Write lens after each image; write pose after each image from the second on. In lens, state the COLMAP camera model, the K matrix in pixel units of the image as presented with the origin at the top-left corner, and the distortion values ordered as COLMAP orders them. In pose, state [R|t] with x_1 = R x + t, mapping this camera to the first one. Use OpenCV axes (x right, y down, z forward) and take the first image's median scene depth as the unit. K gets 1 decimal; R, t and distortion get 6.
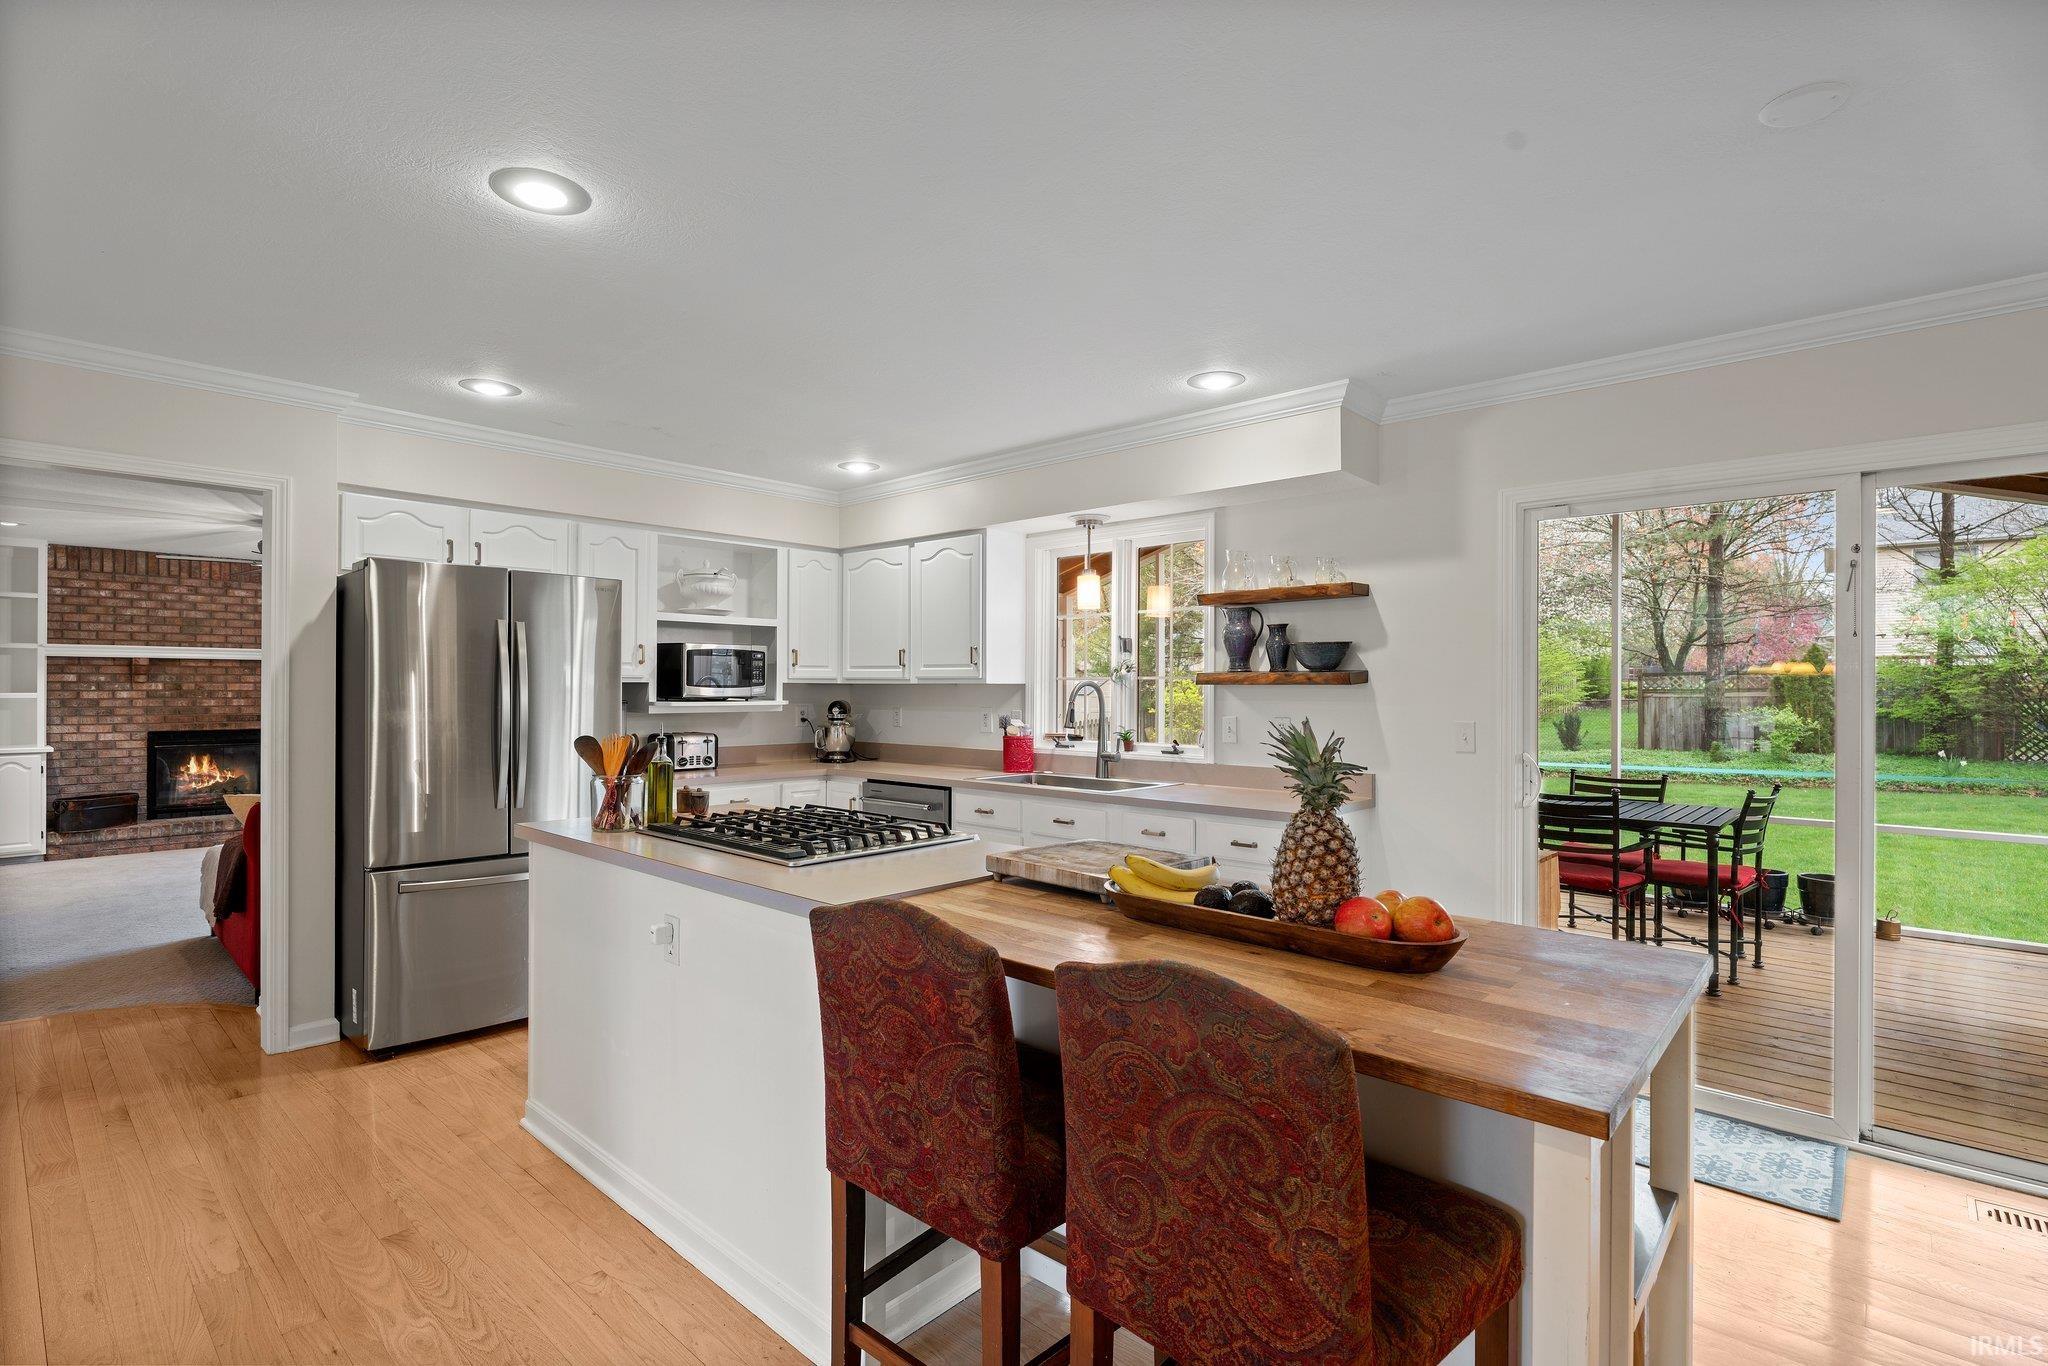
lens RADIAL K [[953.4, 0, 1014.3], [0, 953.4, 687.3], [0, 0, 1]] dist [-0.003721, -0.000449]
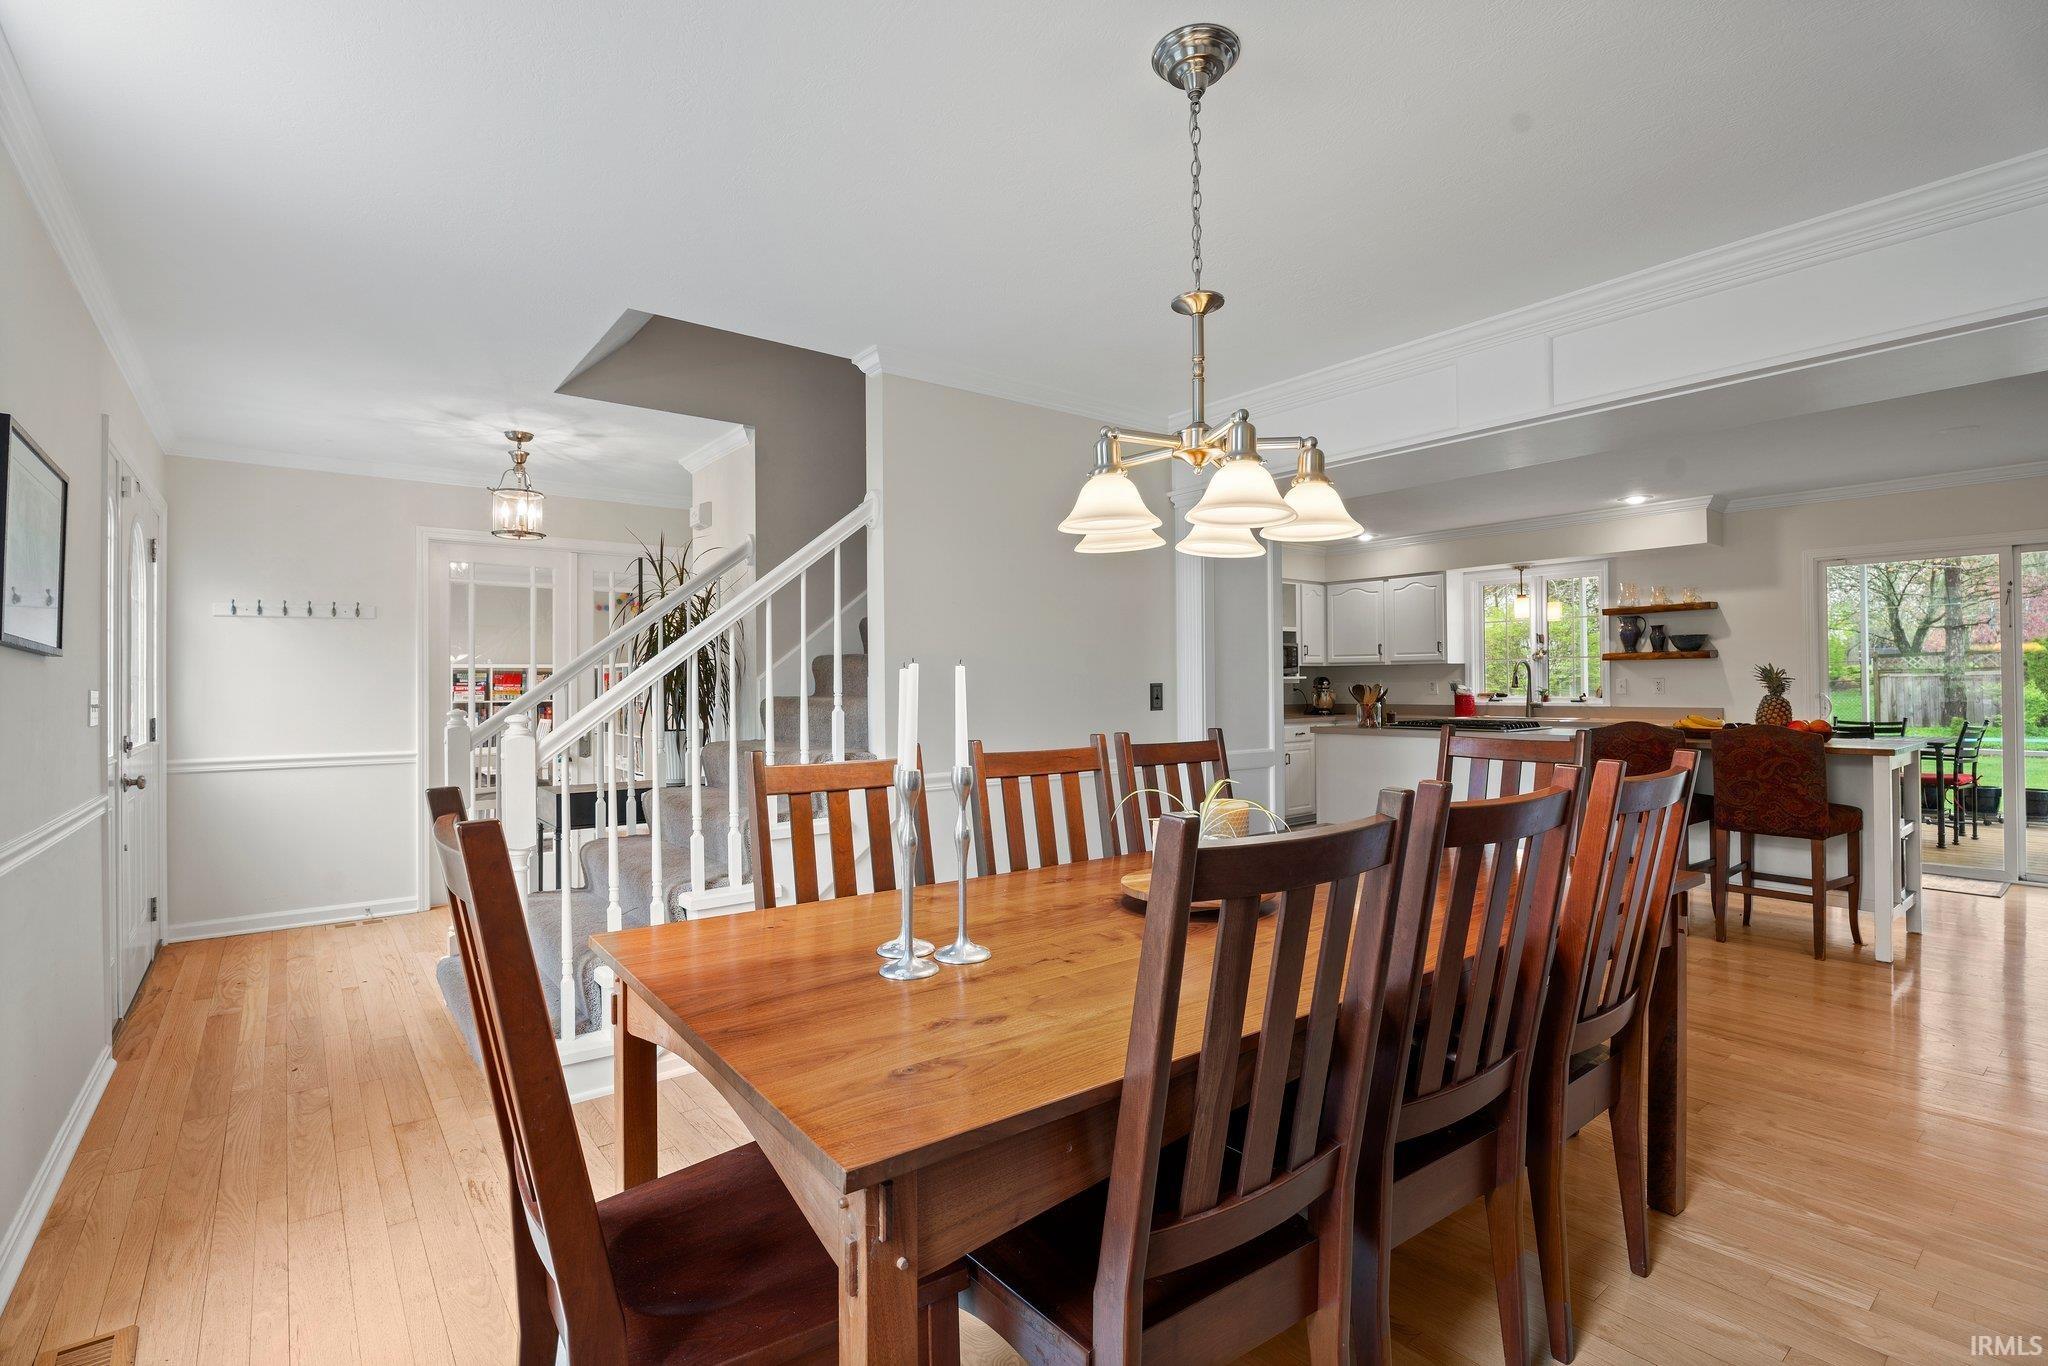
lens RADIAL K [[933.7, 0, 1018.6], [0, 933.7, 678.5], [0, 0, 1]] dist [-0.005723, -0.002753]
pose [[0.986993, -0.013840, -0.160167, -0.482840], [0.013142, 0.999899, -0.005415, 0.020714], [0.160225, 0.003239, 0.987075, -0.697463]]
